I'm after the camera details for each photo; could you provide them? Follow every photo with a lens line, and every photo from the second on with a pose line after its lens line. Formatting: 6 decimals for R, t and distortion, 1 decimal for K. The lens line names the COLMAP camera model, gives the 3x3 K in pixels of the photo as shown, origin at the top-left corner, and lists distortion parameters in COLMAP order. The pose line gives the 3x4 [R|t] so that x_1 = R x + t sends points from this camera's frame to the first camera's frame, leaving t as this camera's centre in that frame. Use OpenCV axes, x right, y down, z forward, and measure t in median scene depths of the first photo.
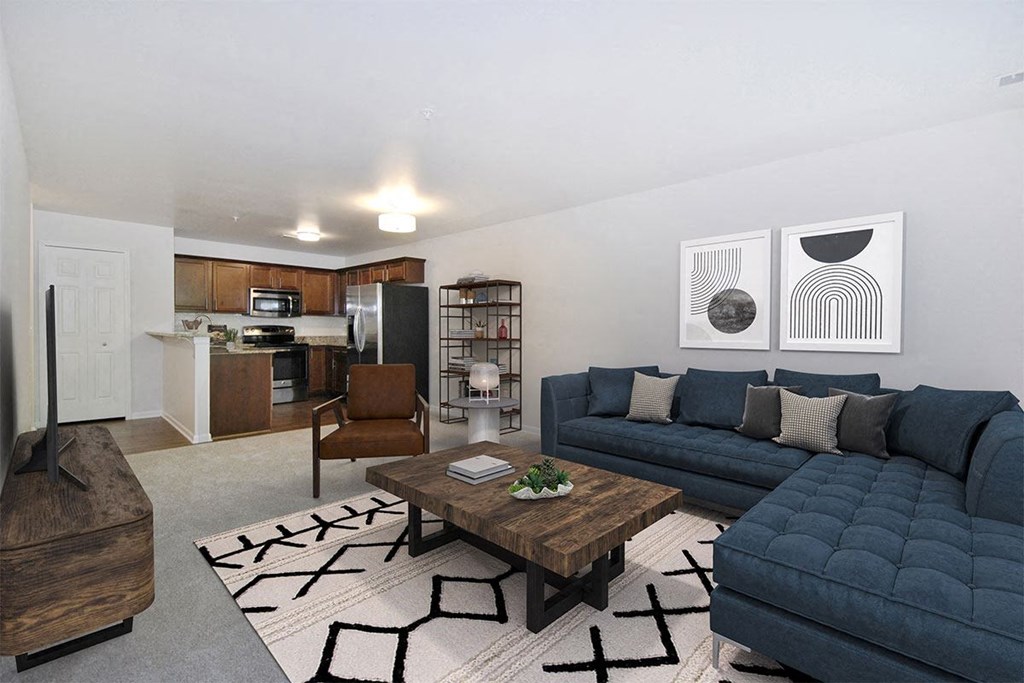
lens RADIAL K [[448.9, 0, 480.1], [0, 448.9, 336.8], [0, 0, 1]] dist [0.000522, 0.000085]
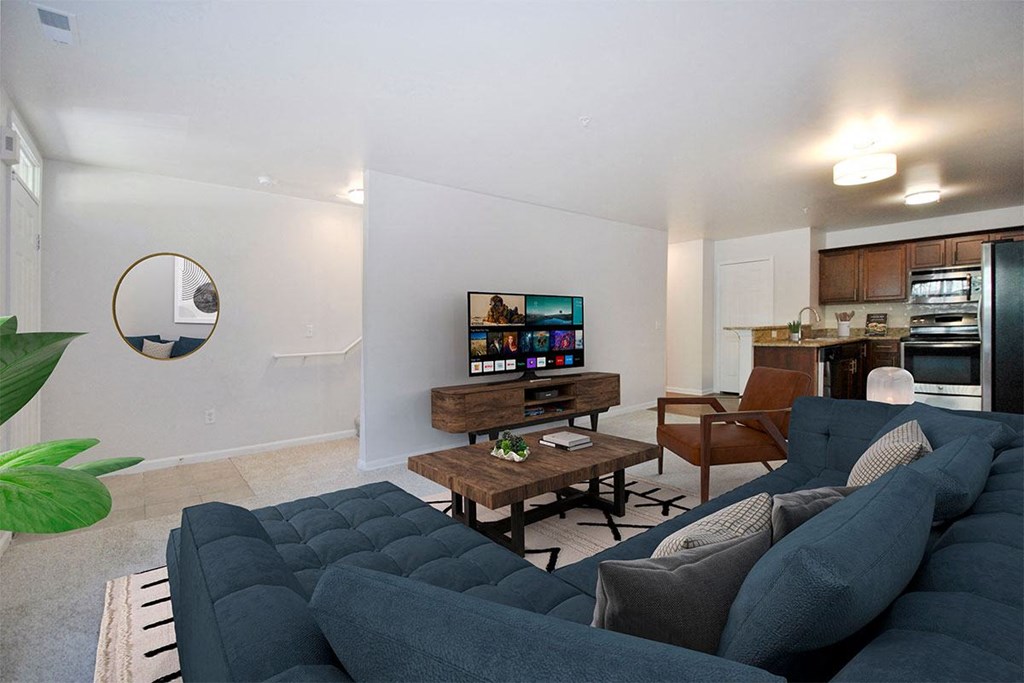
lens RADIAL K [[468.4, 0, 517.8], [0, 468.4, 340.7], [0, 0, 1]] dist [-0.001714, 0.000115]
pose [[-0.065753, 0.031162, -0.997349, 0.418729], [0.005173, 0.999509, 0.030889, -0.007874], [0.997823, -0.003128, -0.065882, 0.322288]]
